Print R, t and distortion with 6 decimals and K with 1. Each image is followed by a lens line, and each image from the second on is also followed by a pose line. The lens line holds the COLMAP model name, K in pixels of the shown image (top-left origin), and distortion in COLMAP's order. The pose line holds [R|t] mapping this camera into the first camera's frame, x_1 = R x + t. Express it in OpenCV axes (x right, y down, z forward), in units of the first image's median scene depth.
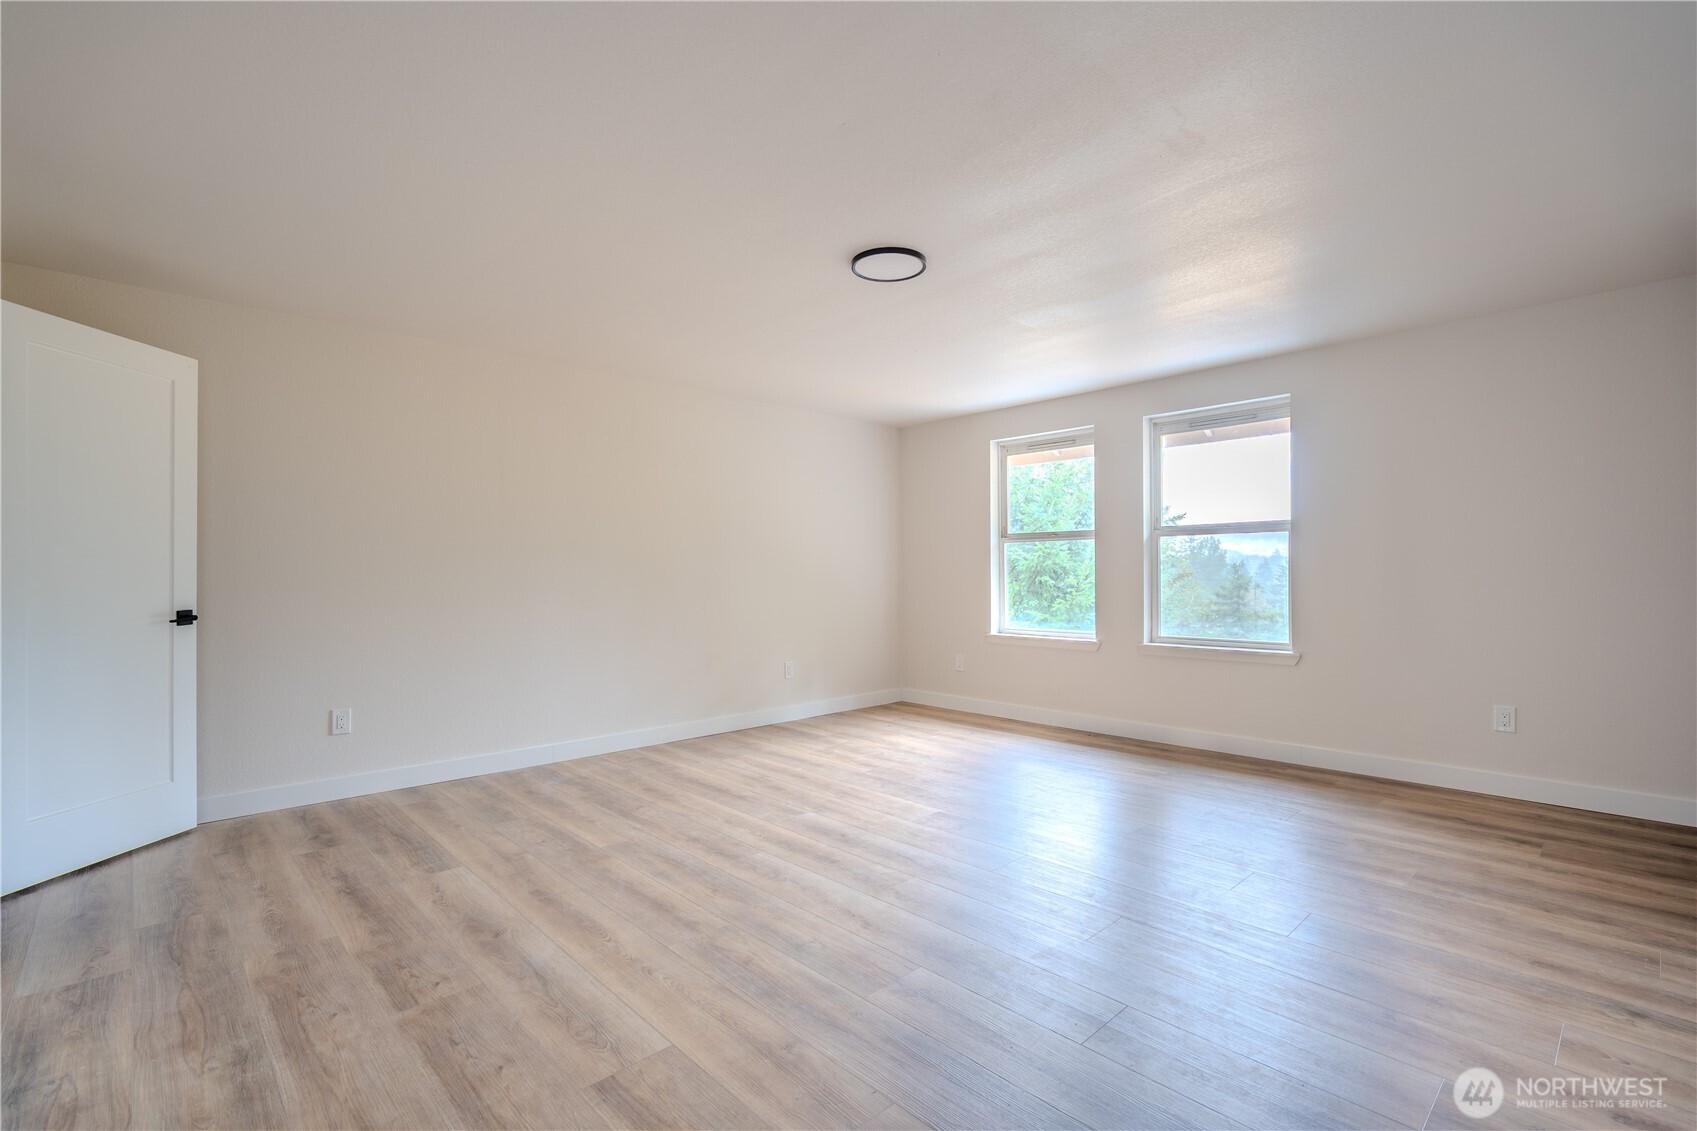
lens RADIAL K [[759.7, 0, 847.6], [0, 759.7, 581.5], [0, 0, 1]] dist [-0.004834, 0.001107]
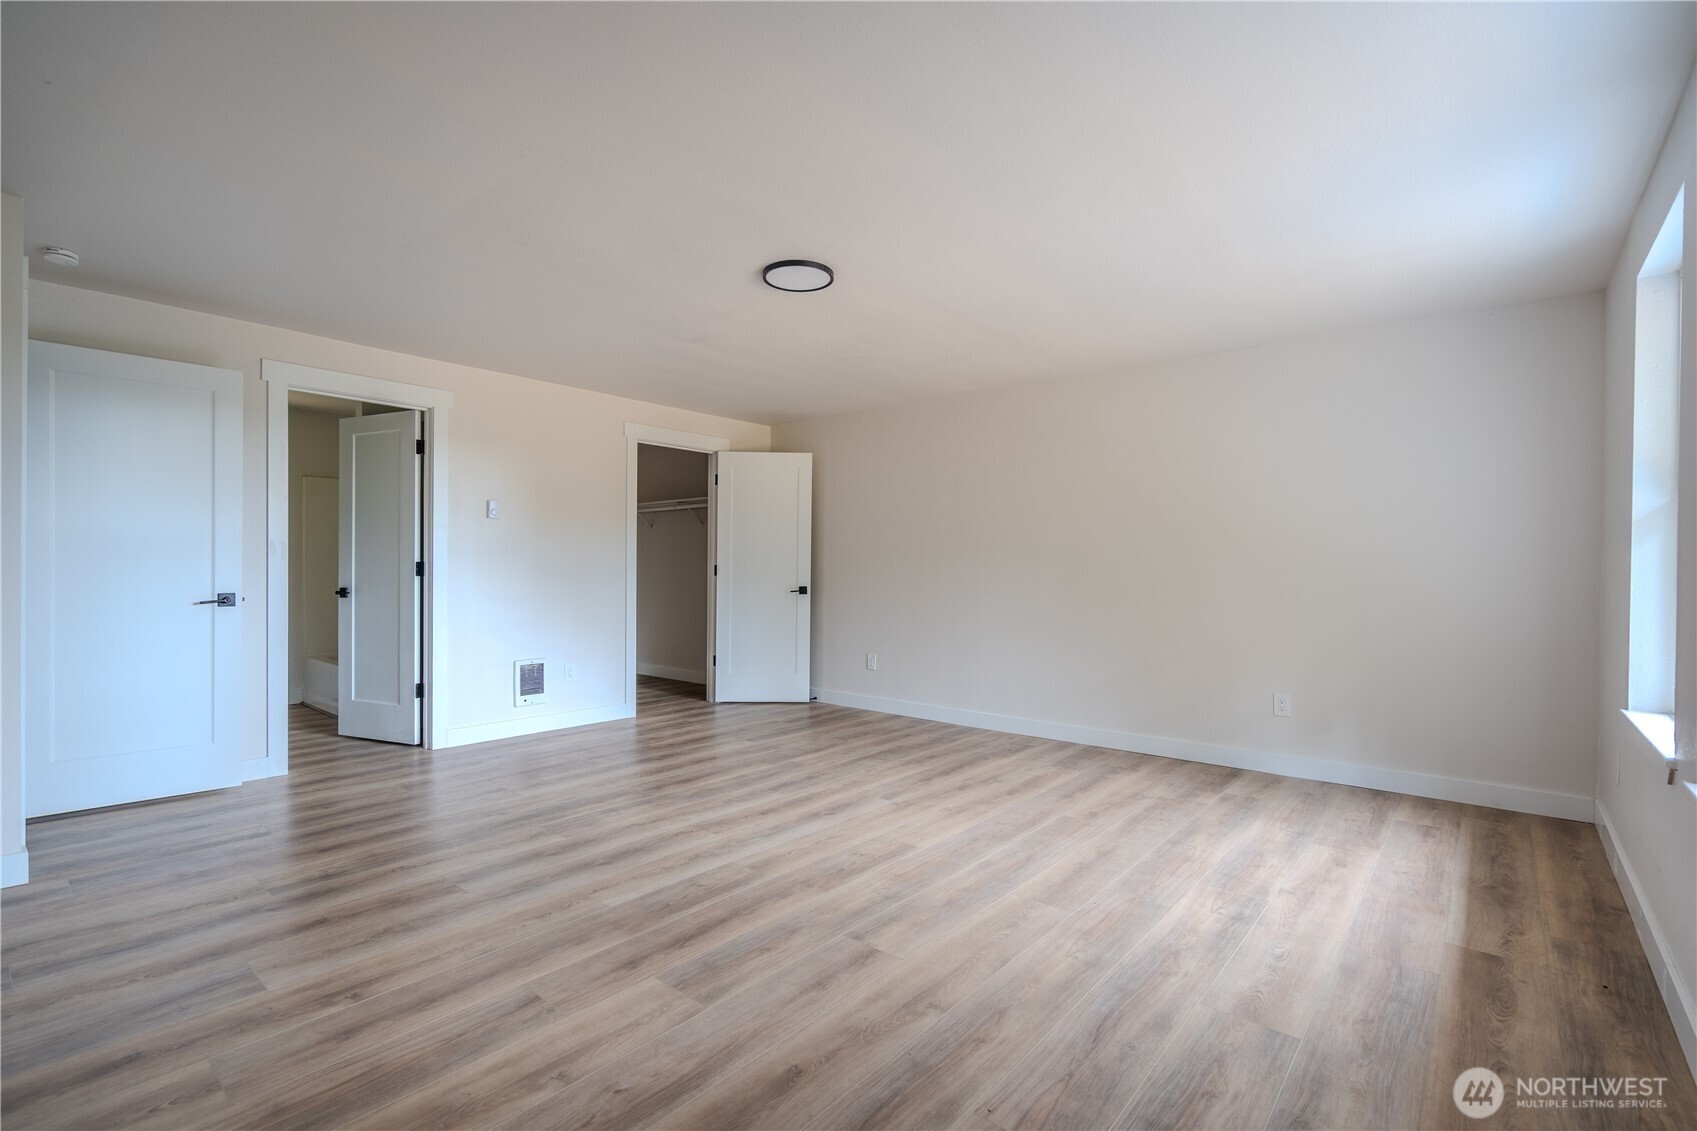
lens RADIAL K [[781.0, 0, 848.5], [0, 781.0, 565.5], [0, 0, 1]] dist [-0.003423, 0.000534]
pose [[0.086874, -0.002275, -0.996217, 1.079676], [-0.008005, 0.999964, -0.002982, -0.010393], [0.996187, 0.008234, 0.086853, 0.925112]]
